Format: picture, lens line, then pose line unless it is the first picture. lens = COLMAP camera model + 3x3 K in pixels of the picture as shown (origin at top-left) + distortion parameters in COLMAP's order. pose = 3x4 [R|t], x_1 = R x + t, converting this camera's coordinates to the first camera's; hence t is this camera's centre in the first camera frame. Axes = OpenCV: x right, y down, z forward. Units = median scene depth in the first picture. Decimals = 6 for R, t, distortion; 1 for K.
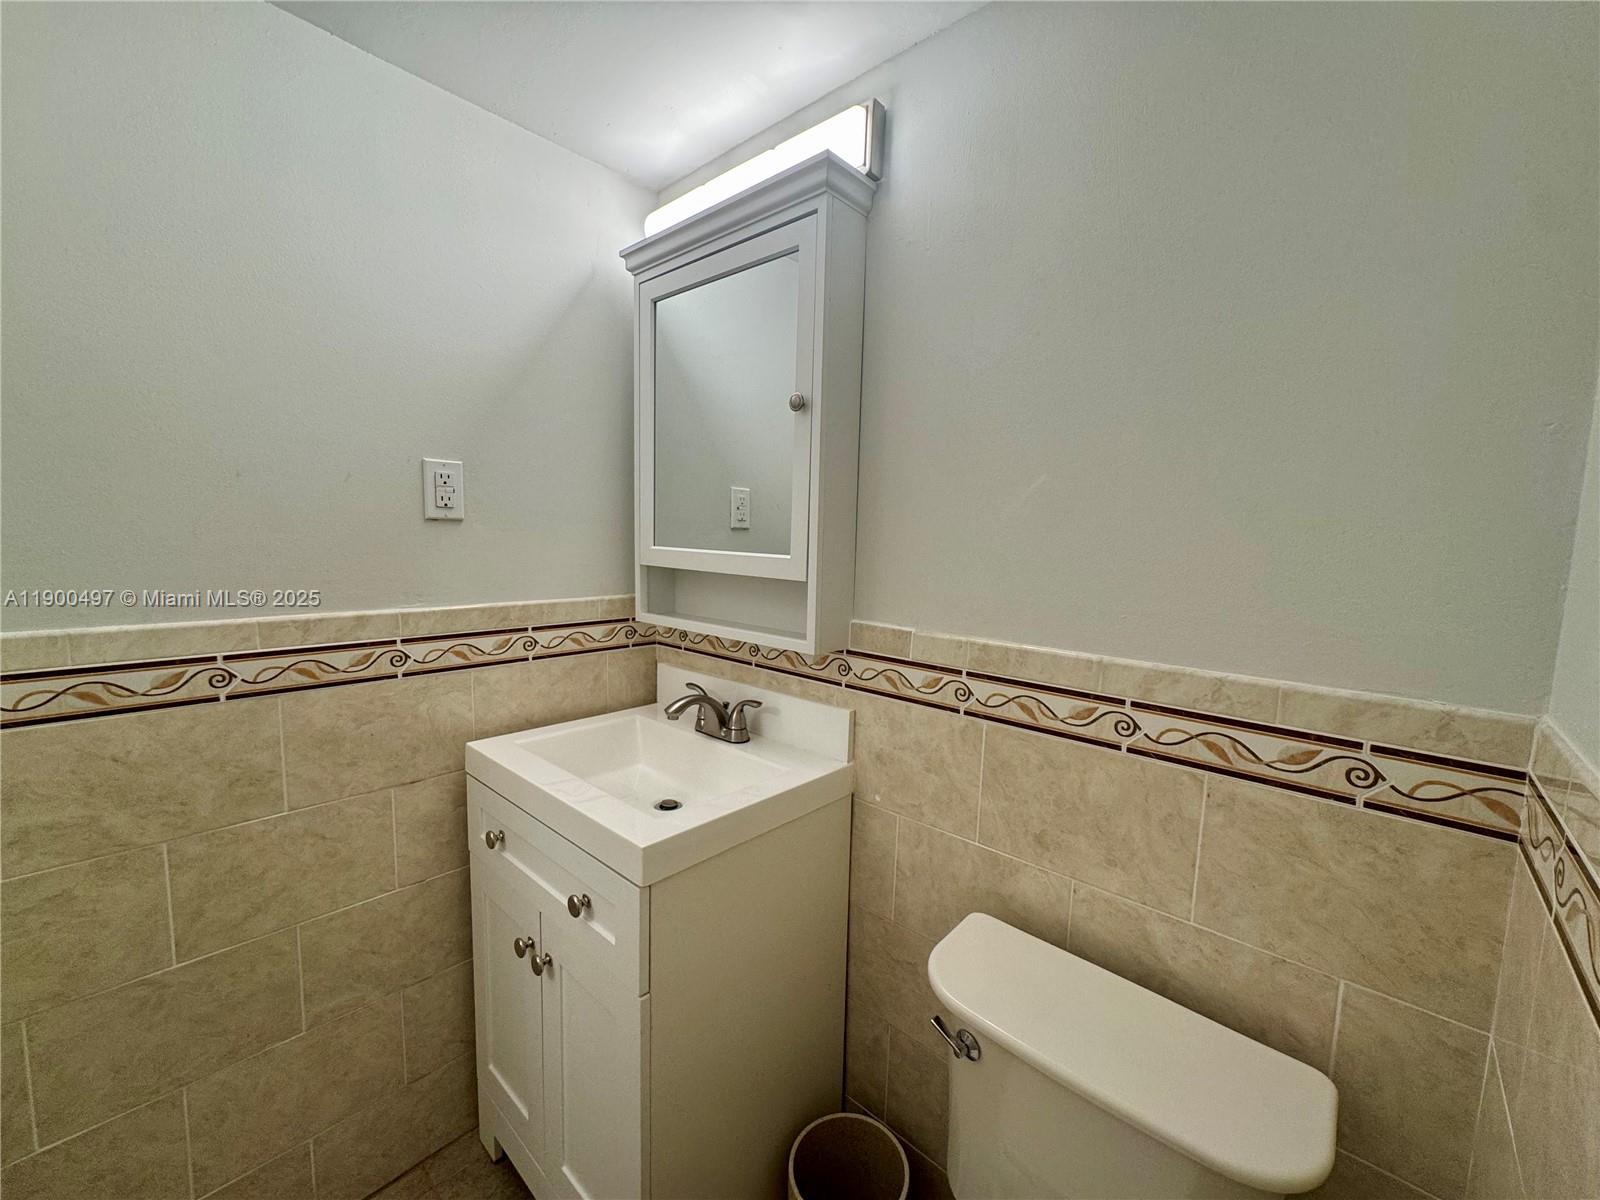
lens RADIAL K [[649.3, 0, 800.0], [0, 649.3, 600.0], [0, 0, 1]] dist [0.001158, 0.000332]
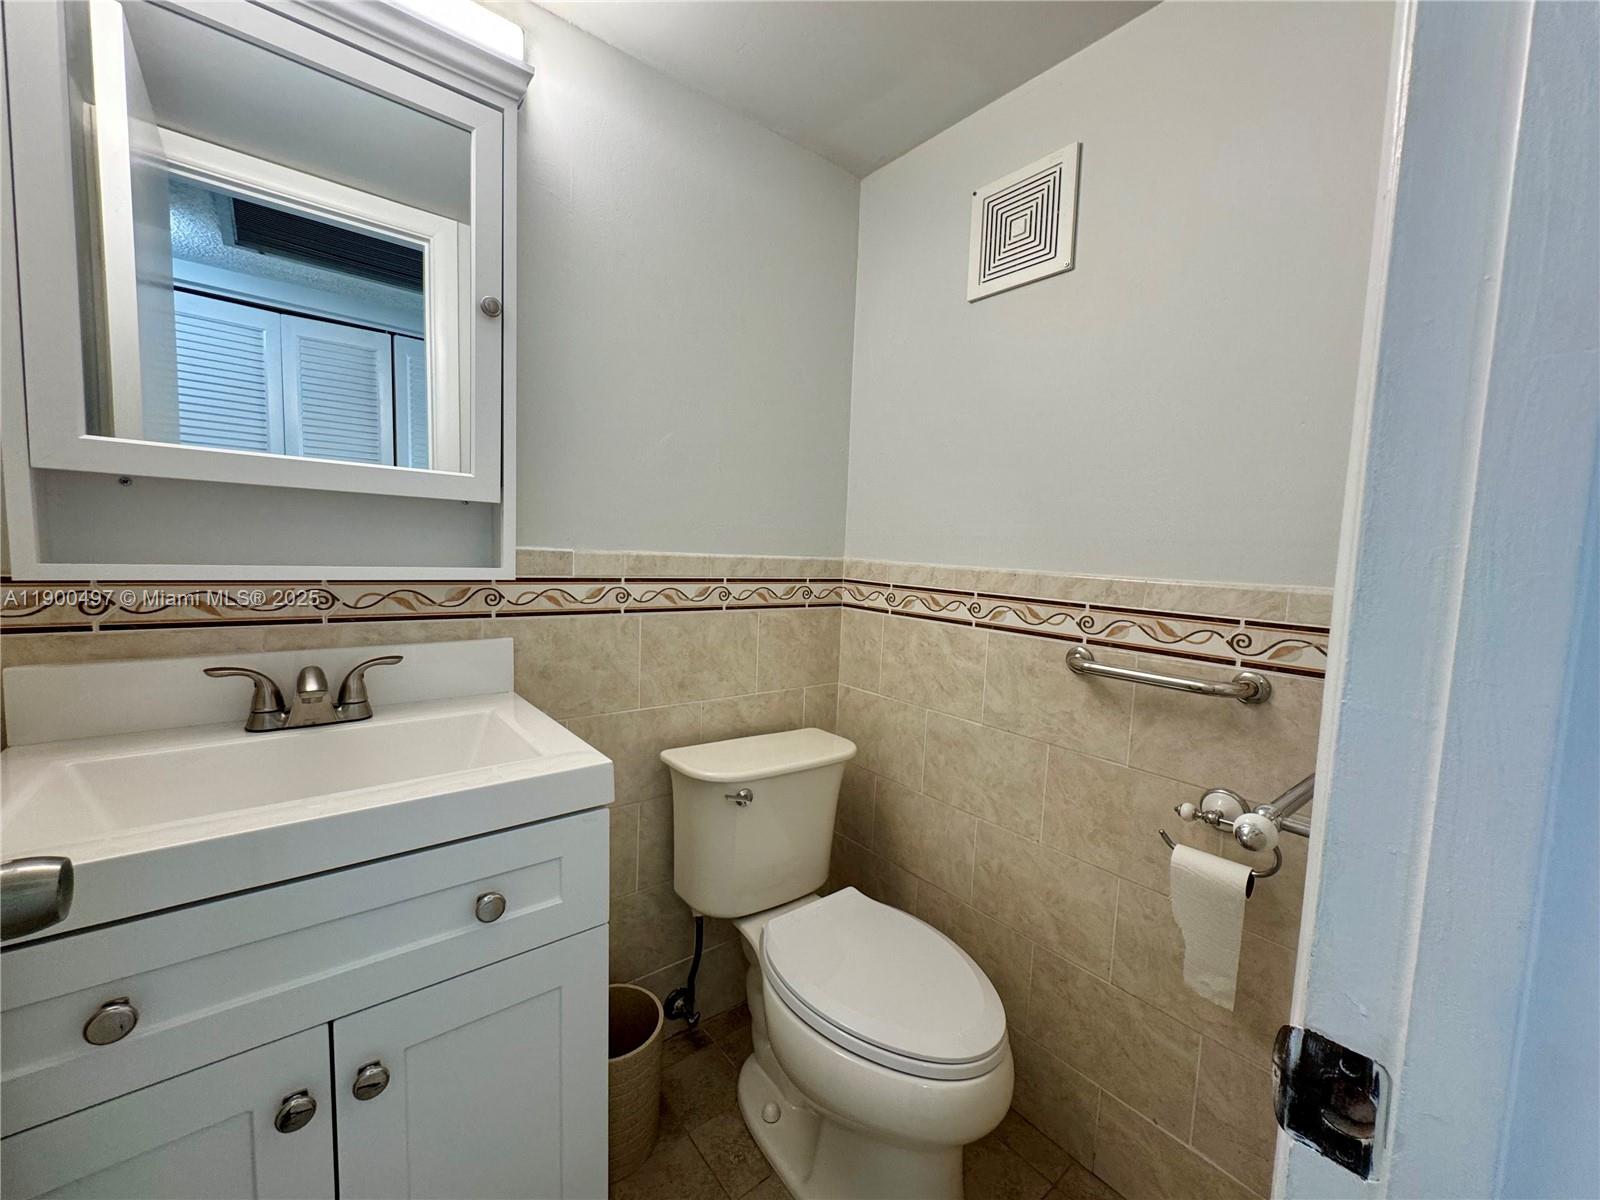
lens RADIAL K [[649.3, 0, 800.0], [0, 649.3, 600.0], [0, 0, 1]] dist [0.001158, 0.000332]
pose [[0.151537, -0.101405, 0.983236, -1.009911], [0.066673, 0.993507, 0.092188, 0.062034], [-0.986200, 0.051585, 0.157314, 0.497319]]
